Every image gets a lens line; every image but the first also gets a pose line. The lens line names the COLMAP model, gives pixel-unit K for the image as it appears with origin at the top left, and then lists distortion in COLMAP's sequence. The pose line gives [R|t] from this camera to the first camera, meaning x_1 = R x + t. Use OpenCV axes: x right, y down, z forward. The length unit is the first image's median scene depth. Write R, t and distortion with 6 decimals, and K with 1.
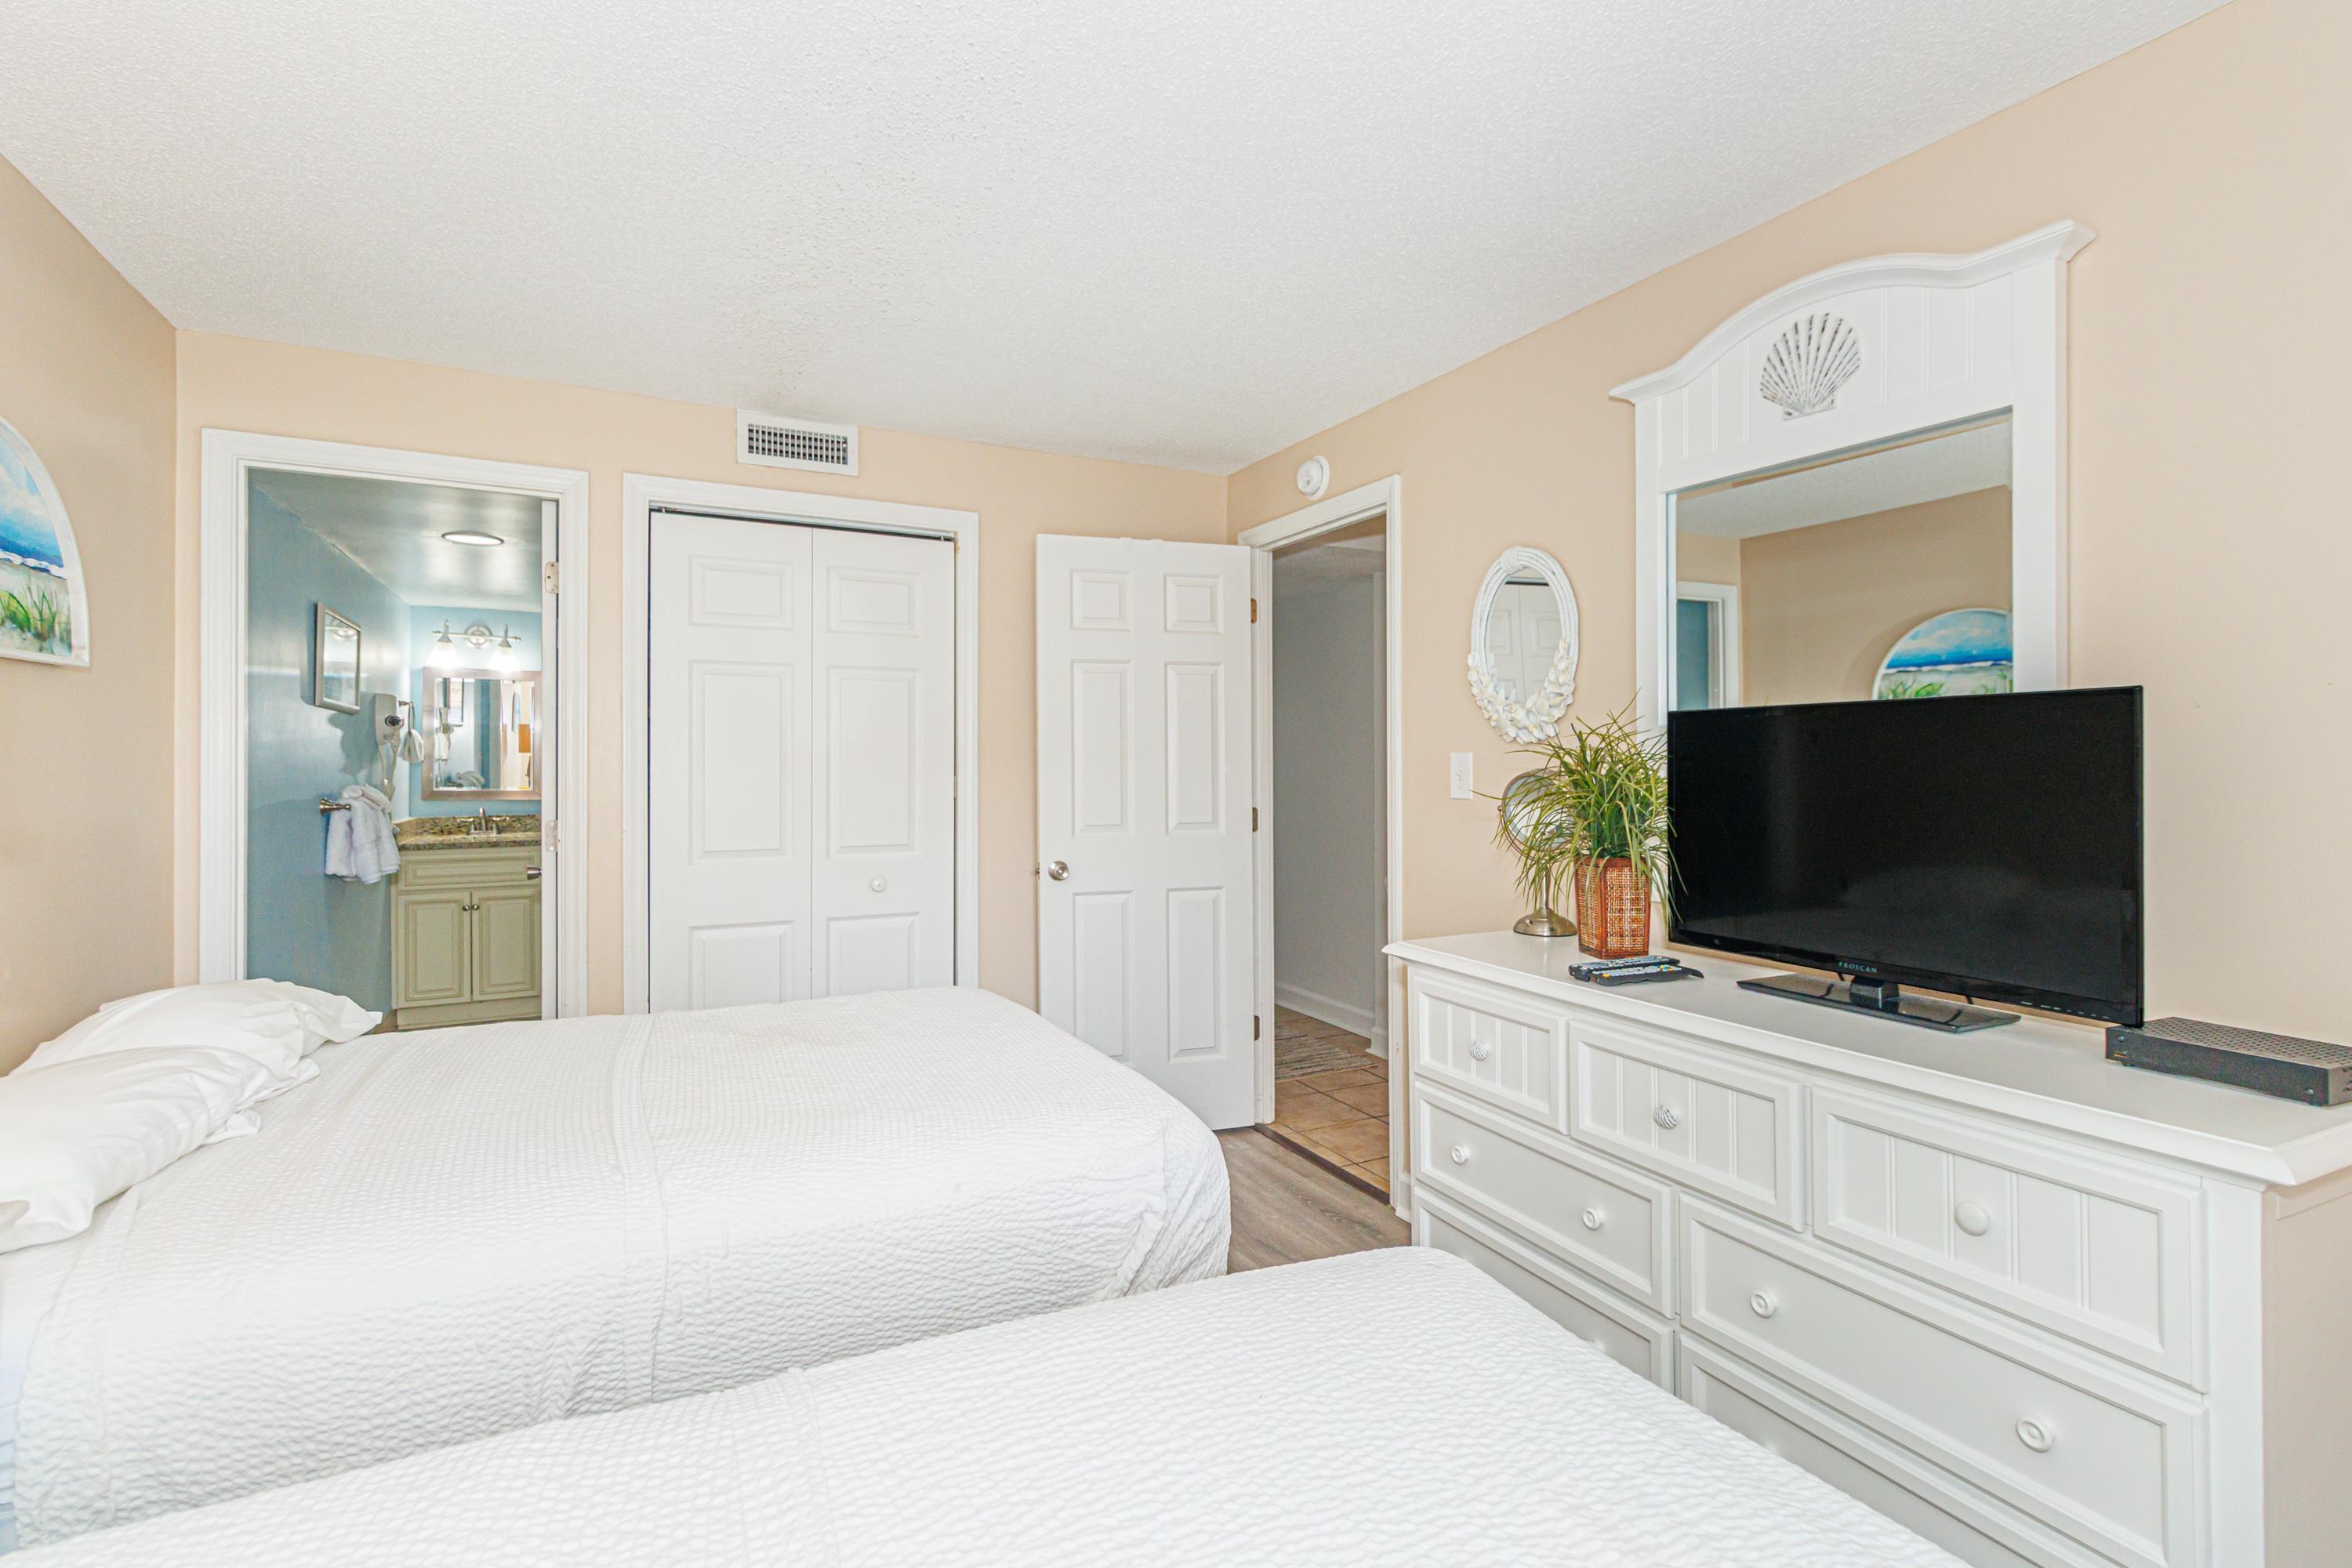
lens RADIAL K [[1082.4, 0, 1158.5], [0, 1082.4, 769.5], [0, 0, 1]] dist [0.001402, 0.001010]
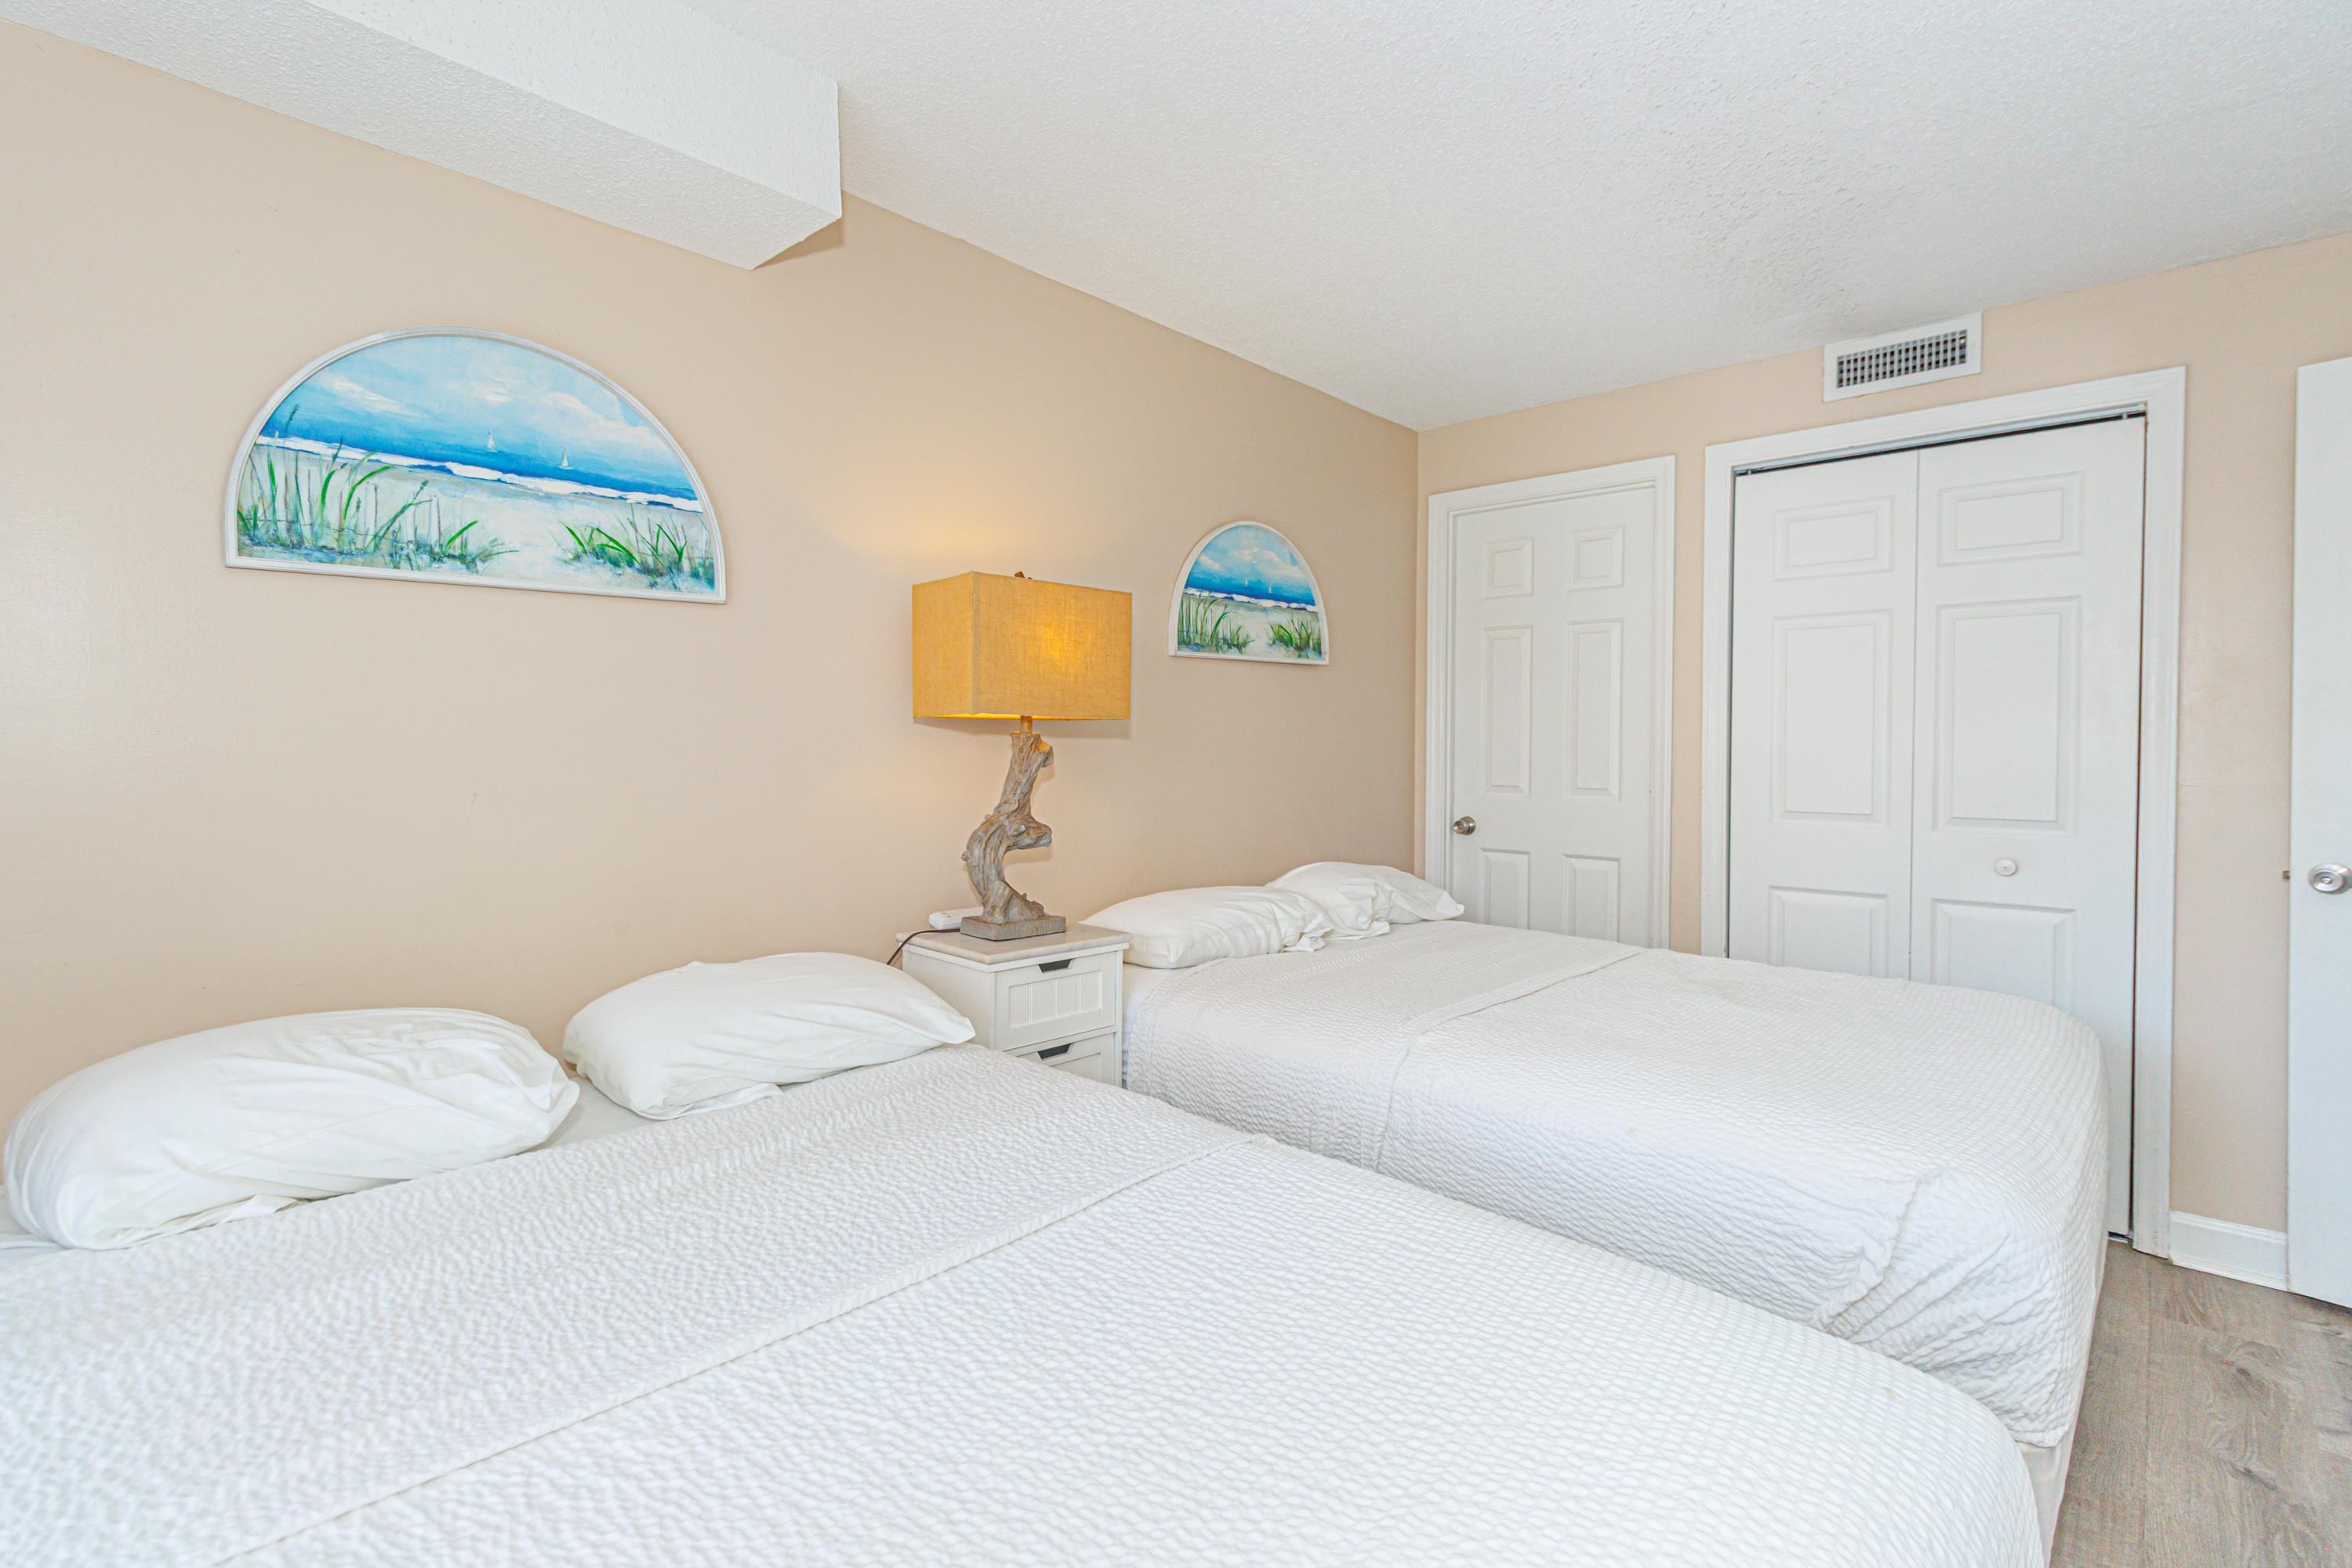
lens RADIAL K [[1082.4, 0, 1174.9], [0, 1082.4, 769.6], [0, 0, 1]] dist [0.001402, 0.001010]
pose [[0.356306, 0.023594, -0.934071, 0.473496], [-0.003666, 0.999709, 0.023854, 0.026347], [0.934362, -0.005075, 0.356289, 0.207708]]
